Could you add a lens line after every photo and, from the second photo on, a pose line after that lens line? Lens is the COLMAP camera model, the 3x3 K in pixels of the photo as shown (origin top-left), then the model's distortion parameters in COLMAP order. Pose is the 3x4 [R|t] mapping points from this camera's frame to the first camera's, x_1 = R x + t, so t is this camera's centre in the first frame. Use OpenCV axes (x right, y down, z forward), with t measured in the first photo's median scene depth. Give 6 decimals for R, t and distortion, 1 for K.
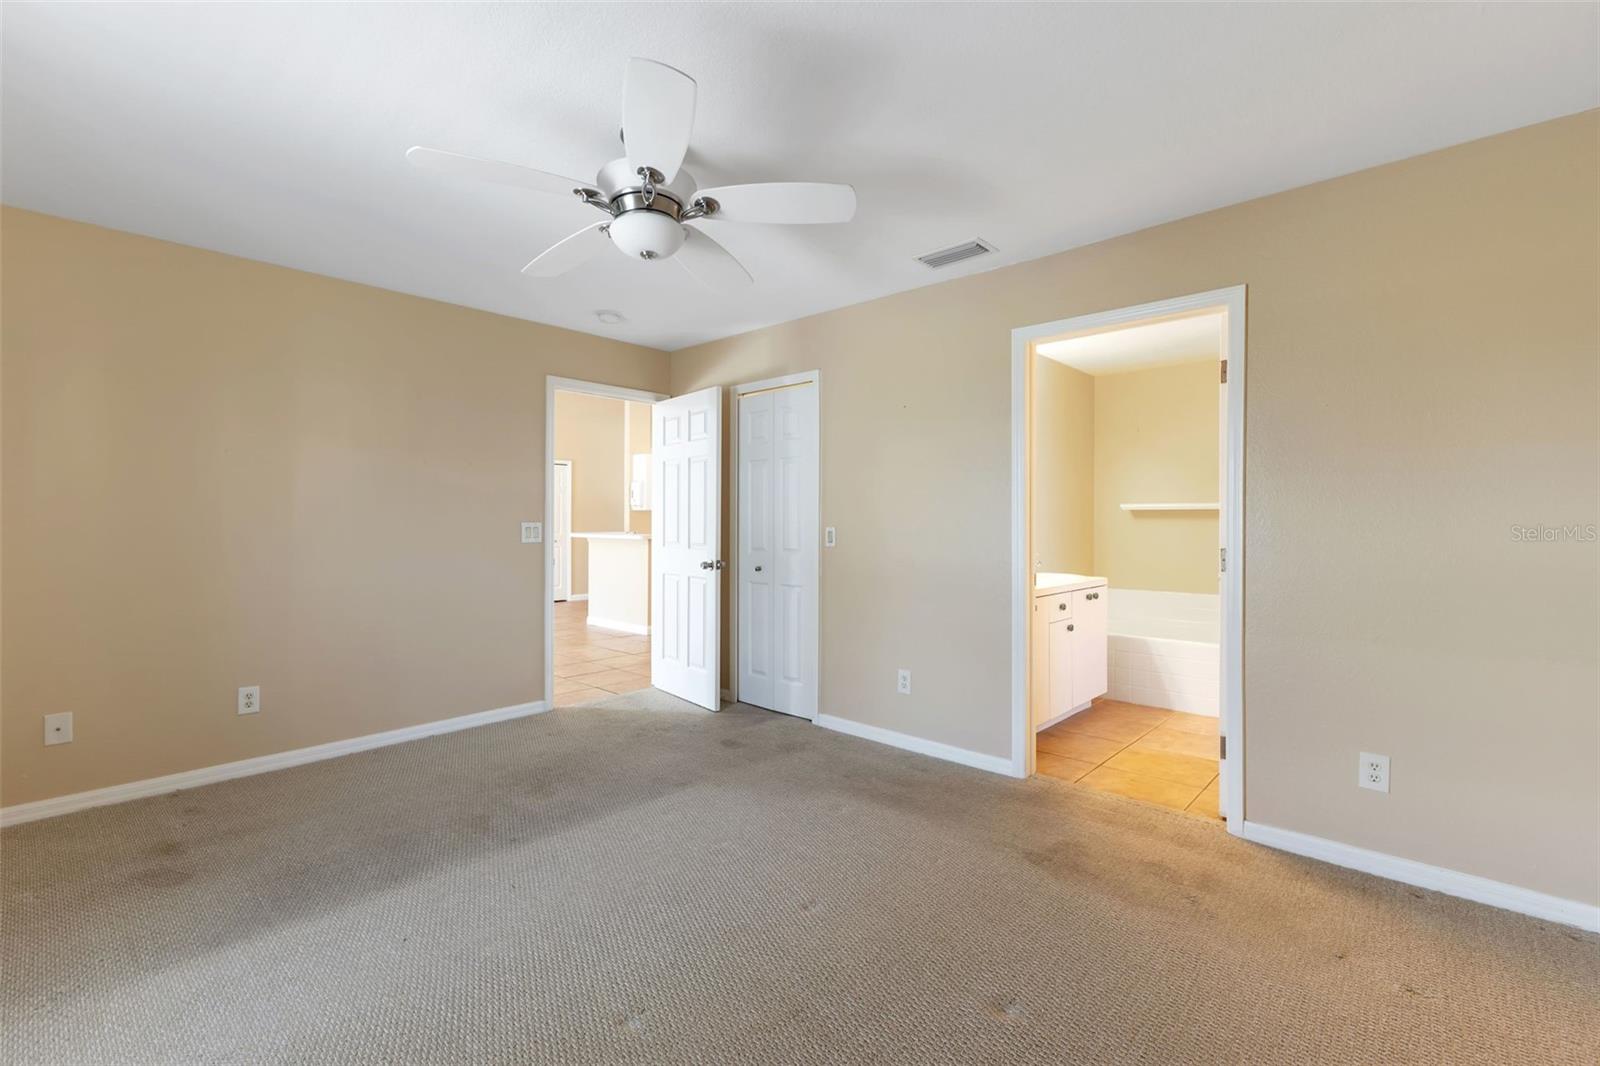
lens RADIAL K [[700.5, 0, 800.6], [0, 700.5, 516.3], [0, 0, 1]] dist [0.003979, 0.000387]
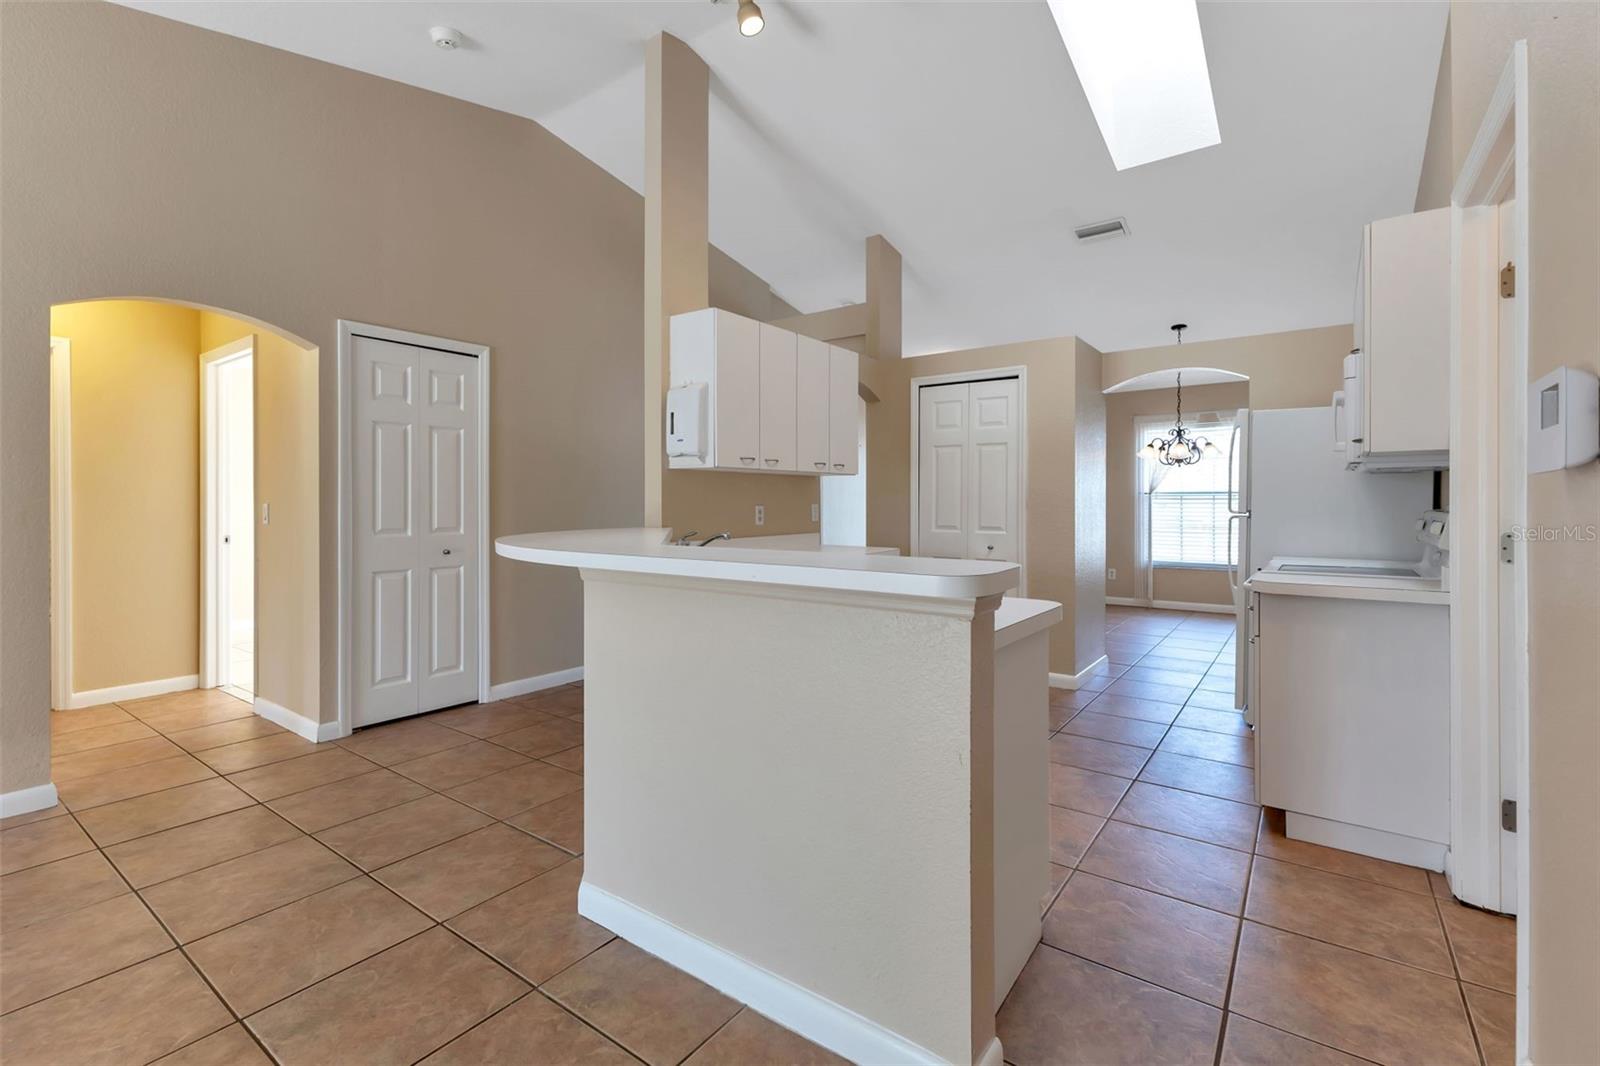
lens RADIAL K [[715.0, 0, 795.6], [0, 715.0, 504.8], [0, 0, 1]] dist [0.010889, 0.000373]
pose [[0.994123, -0.002525, 0.108223, -0.458805], [0.001237, 0.999928, 0.011971, 0.011867], [-0.108245, -0.011767, 0.994055, 1.333958]]
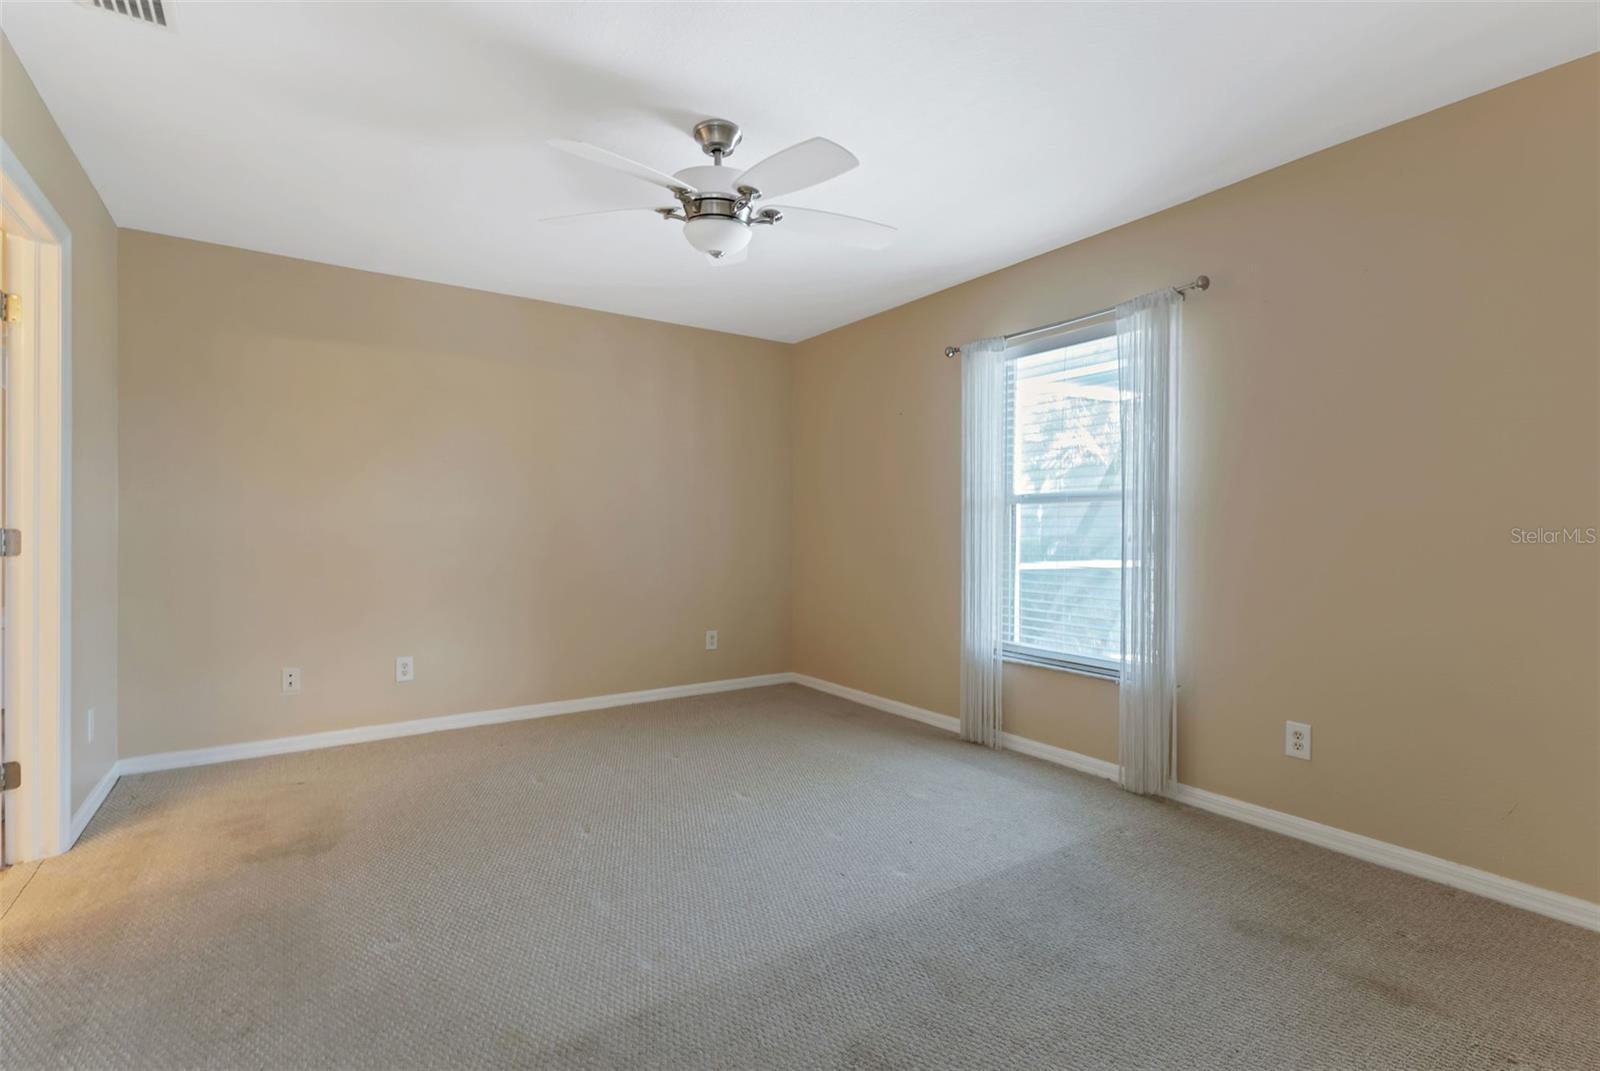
lens RADIAL K [[719.9, 0, 800.0], [0, 719.9, 535.5], [0, 0, 1]] dist [0.008781, 0.000012]
pose [[-0.979235, -0.003716, 0.202693, -0.290228], [-0.004691, 0.999980, -0.004330, 0.033869], [-0.202673, -0.005191, -0.979233, 1.050814]]
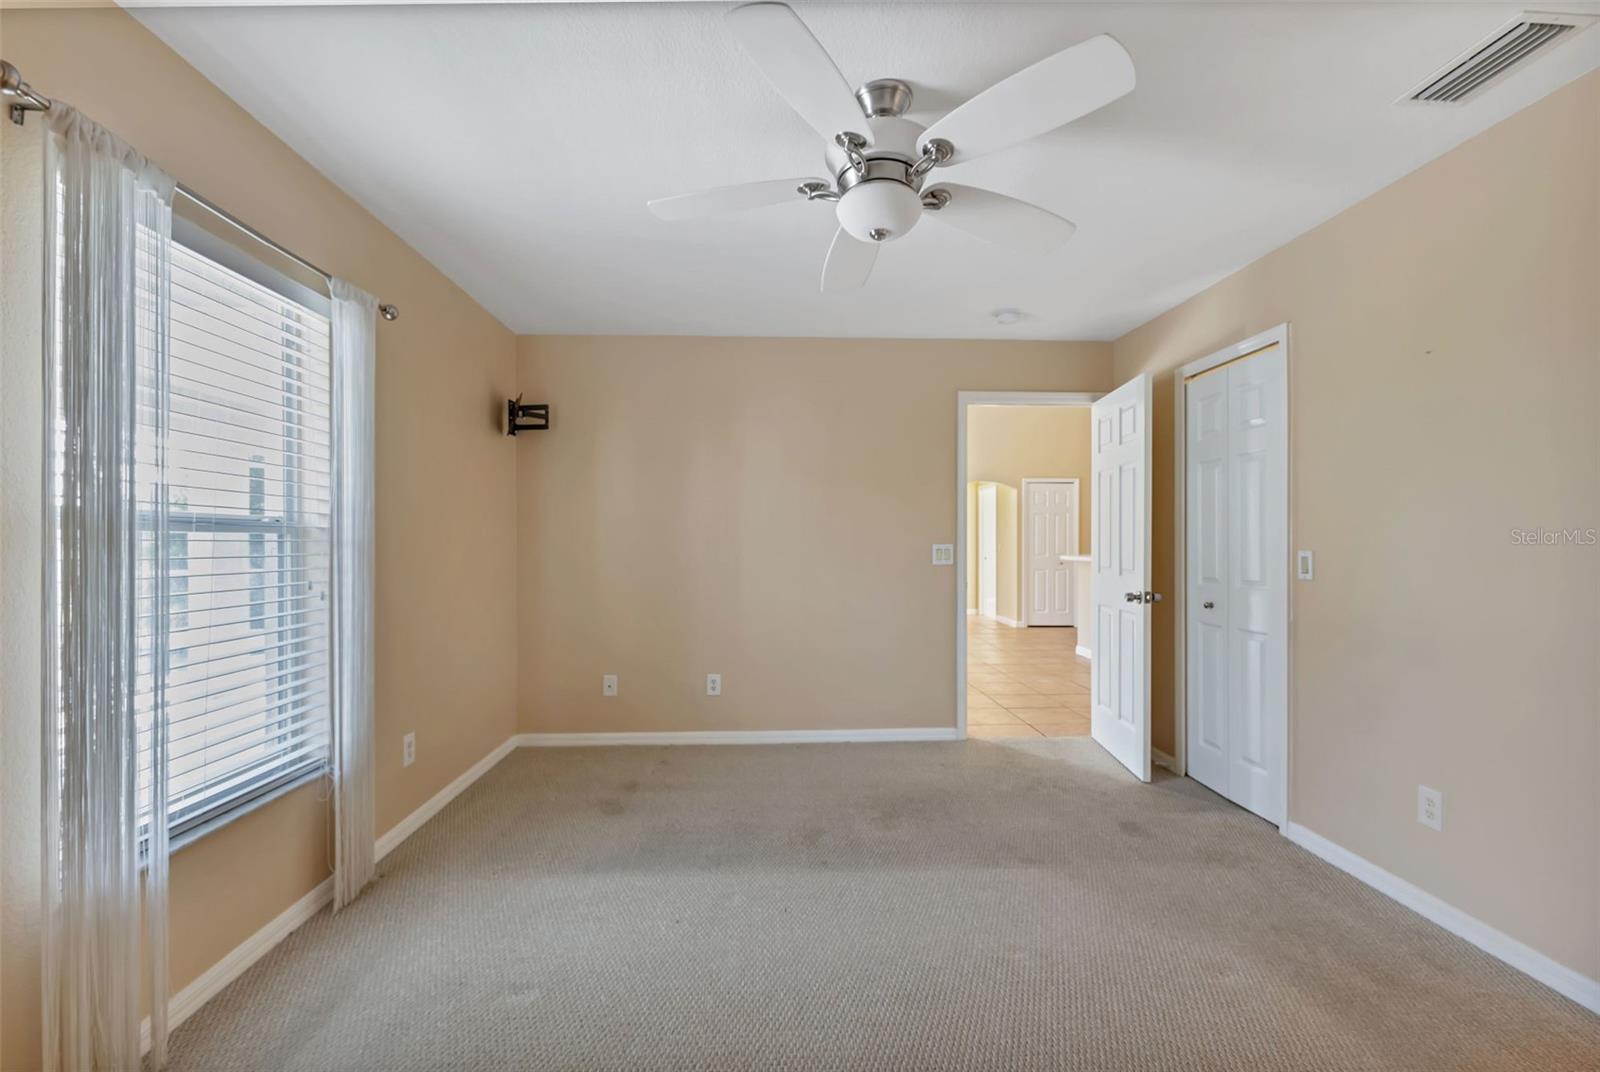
lens RADIAL K [[701.6, 0, 803.2], [0, 701.6, 538.1], [0, 0, 1]] dist [0.000668, -0.000056]
pose [[0.709067, -0.006534, -0.705111, 0.169485], [0.007300, 0.999972, -0.001925, 0.000830], [0.705103, -0.003782, 0.709095, 0.167538]]
